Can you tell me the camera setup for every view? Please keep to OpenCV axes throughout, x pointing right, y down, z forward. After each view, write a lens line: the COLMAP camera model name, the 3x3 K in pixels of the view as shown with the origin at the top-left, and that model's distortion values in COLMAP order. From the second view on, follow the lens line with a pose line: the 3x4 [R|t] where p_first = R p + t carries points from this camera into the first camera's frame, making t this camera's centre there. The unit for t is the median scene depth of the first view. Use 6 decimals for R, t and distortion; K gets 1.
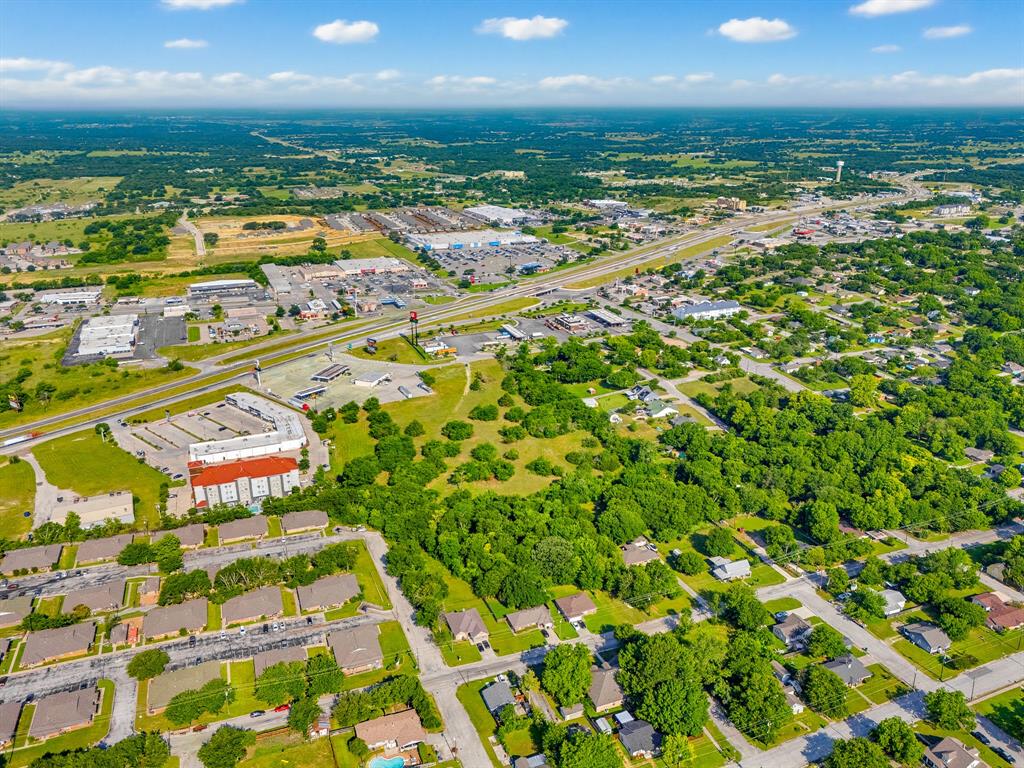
lens RADIAL K [[751.6, 0, 512.0], [0, 751.6, 384.0], [0, 0, 1]] dist [0.071512, -0.073322]
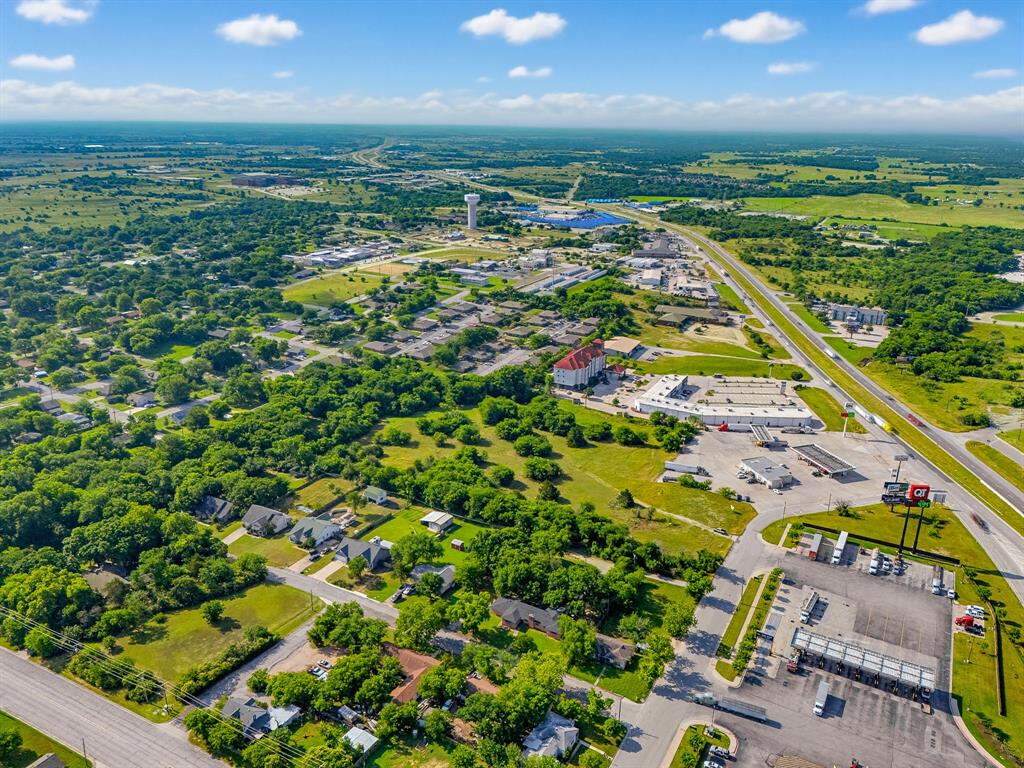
lens RADIAL K [[751.6, 0, 512.0], [0, 751.6, 384.0], [0, 0, 1]] dist [0.071512, -0.073322]
pose [[-0.779420, 0.198445, -0.594242, 0.388959], [-0.226428, 0.795166, 0.562531, -0.415730], [0.584153, 0.573001, -0.574835, 1.289507]]
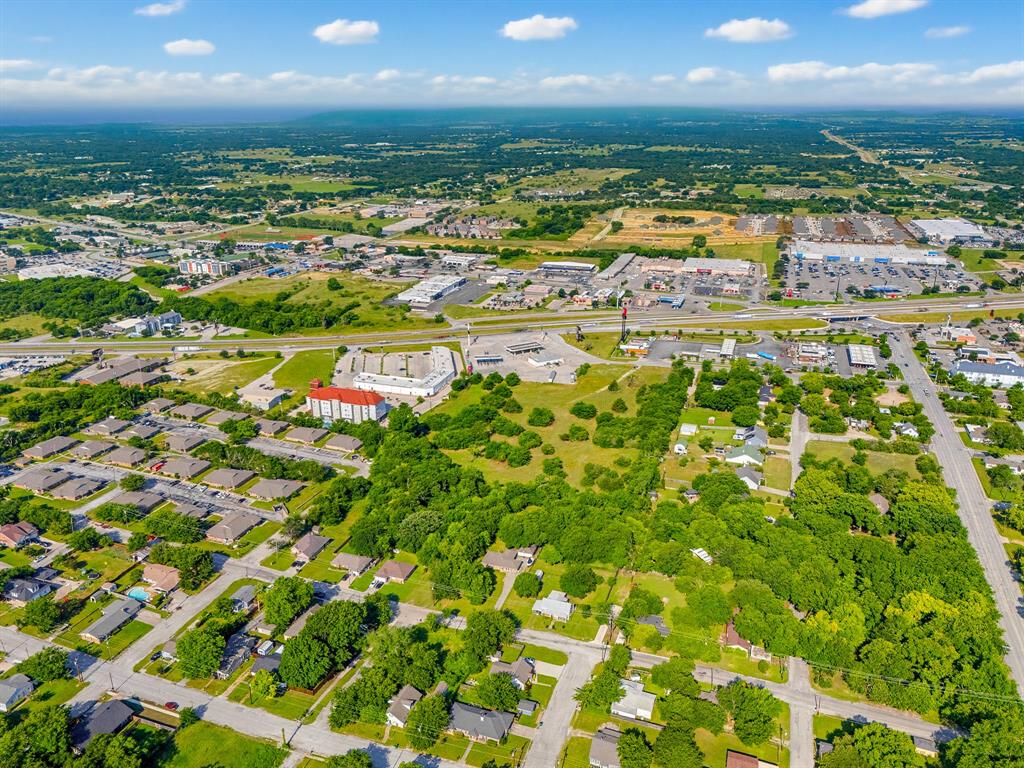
lens RADIAL K [[747.8, 0, 512.0], [0, 747.8, 384.0], [0, 0, 1]] dist [0.062067, -0.070109]
pose [[0.751875, 0.226286, -0.619256, 0.479500], [-0.223536, 0.971116, 0.083453, -0.055242], [0.620254, 0.075680, 0.780741, 0.144794]]
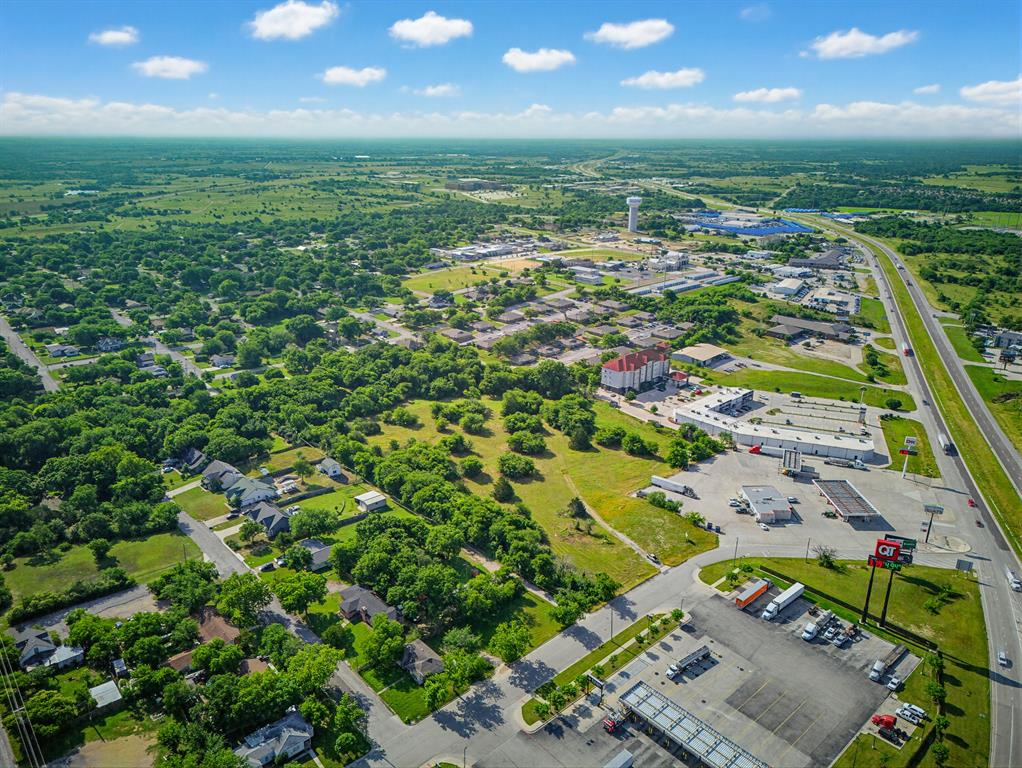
lens RADIAL K [[720.7, 0, 511.0], [0, 720.7, 384.0], [0, 0, 1]] dist [0.058300, -0.051416]
pose [[-0.934935, 0.110010, -0.337334, 0.177612], [-0.129204, 0.779895, 0.612430, -0.411800], [0.330458, 0.616167, -0.714937, 1.359028]]
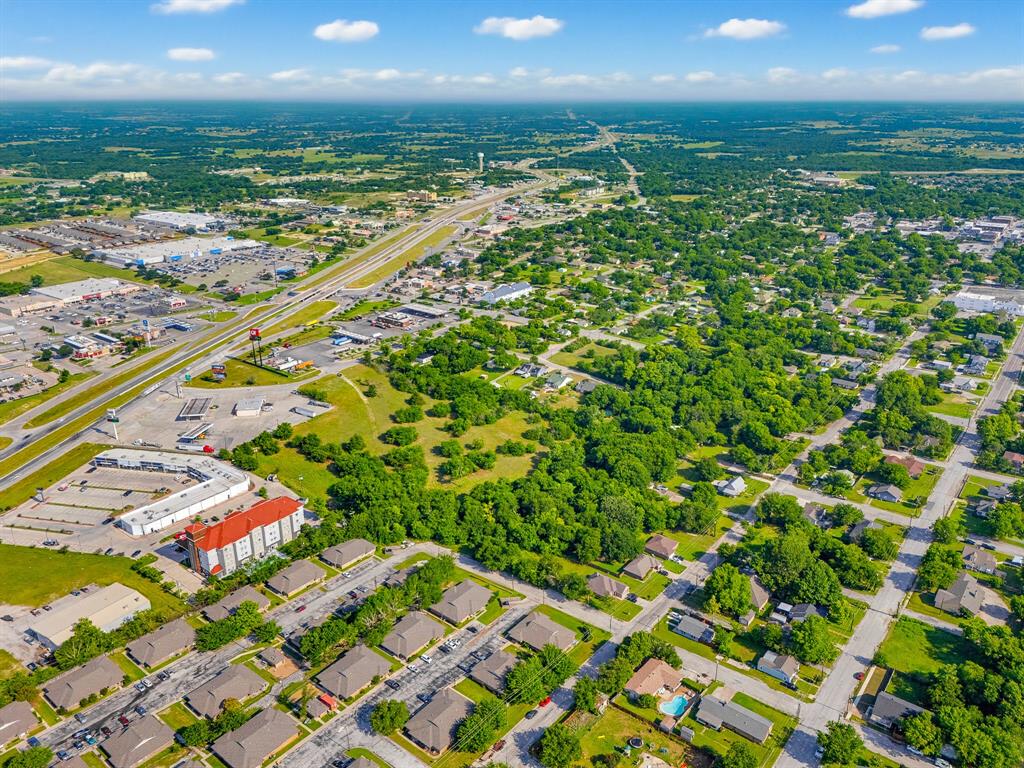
lens RADIAL K [[751.6, 0, 512.0], [0, 751.6, 384.0], [0, 0, 1]] dist [0.071512, -0.073322]
pose [[0.867571, -0.174236, 0.465792, -0.356561], [0.170933, 0.984028, 0.049713, -0.026590], [-0.467014, 0.036489, 0.883497, 0.048368]]
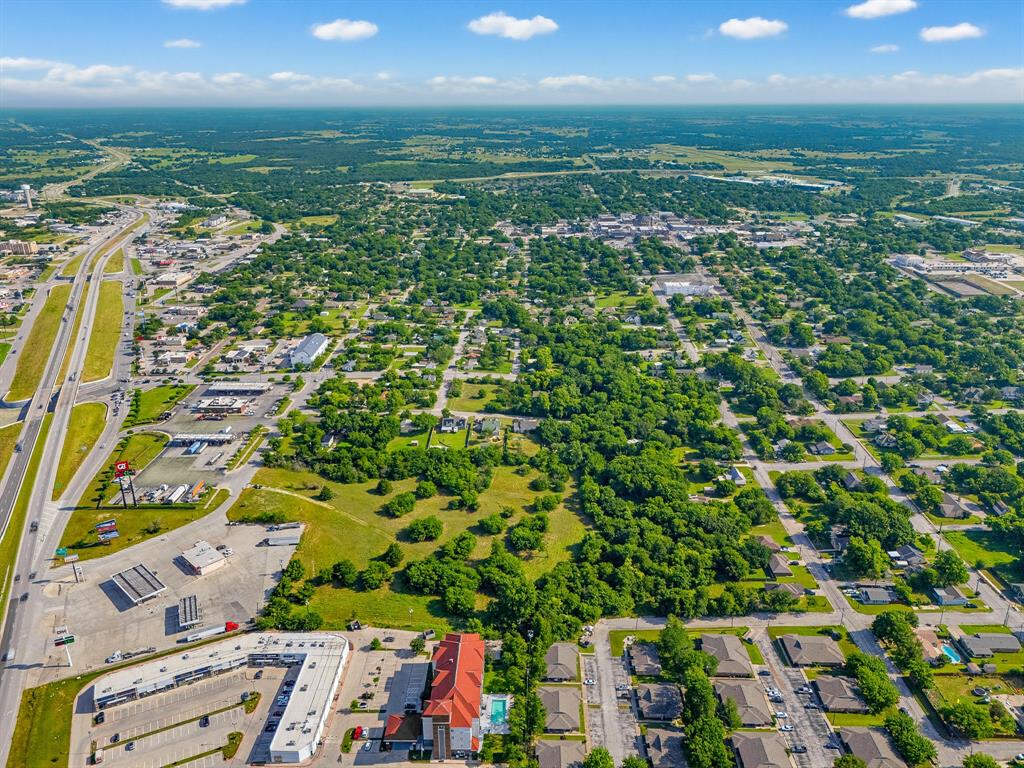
lens RADIAL K [[751.6, 0, 512.0], [0, 751.6, 384.0], [0, 0, 1]] dist [0.071512, -0.073322]
pose [[0.399188, -0.321864, 0.858517, -0.672857], [0.324619, 0.925321, 0.195970, -0.216874], [-0.857479, 0.200462, 0.473861, 0.408015]]
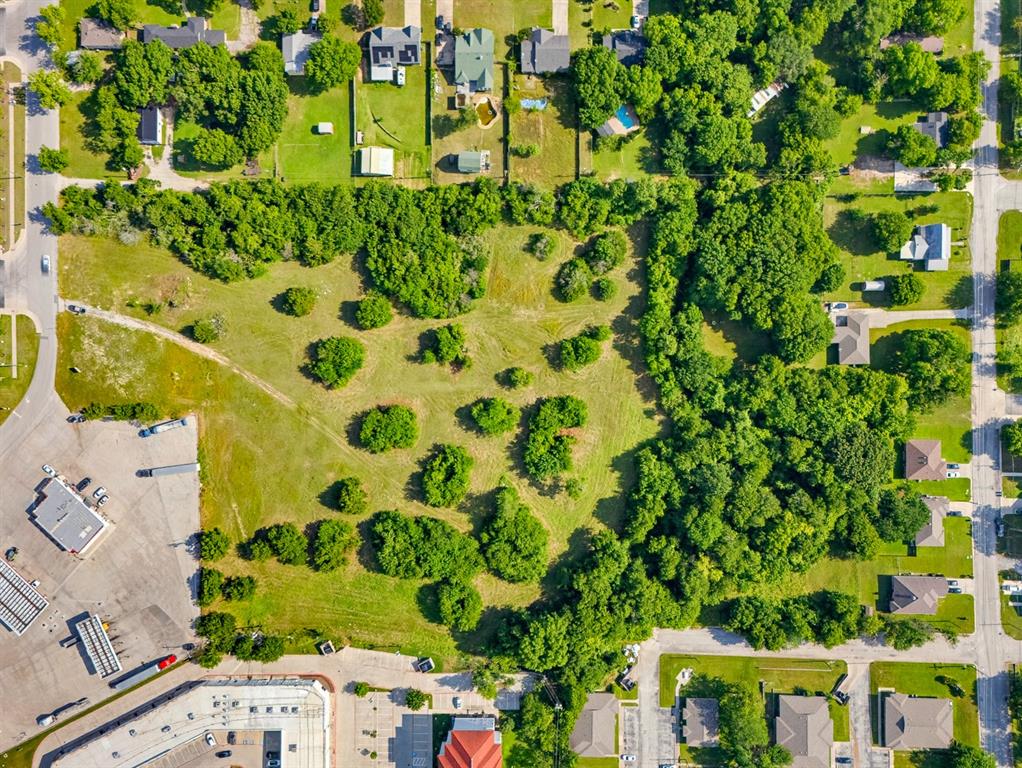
lens RADIAL K [[720.7, 0, 511.0], [0, 720.7, 384.0], [0, 0, 1]] dist [0.058300, -0.051416]
pose [[0.373465, -0.927569, 0.011775, -0.011969], [0.340547, 0.148899, 0.928363, -0.374483], [-0.862874, -0.342701, 0.371489, 0.660593]]
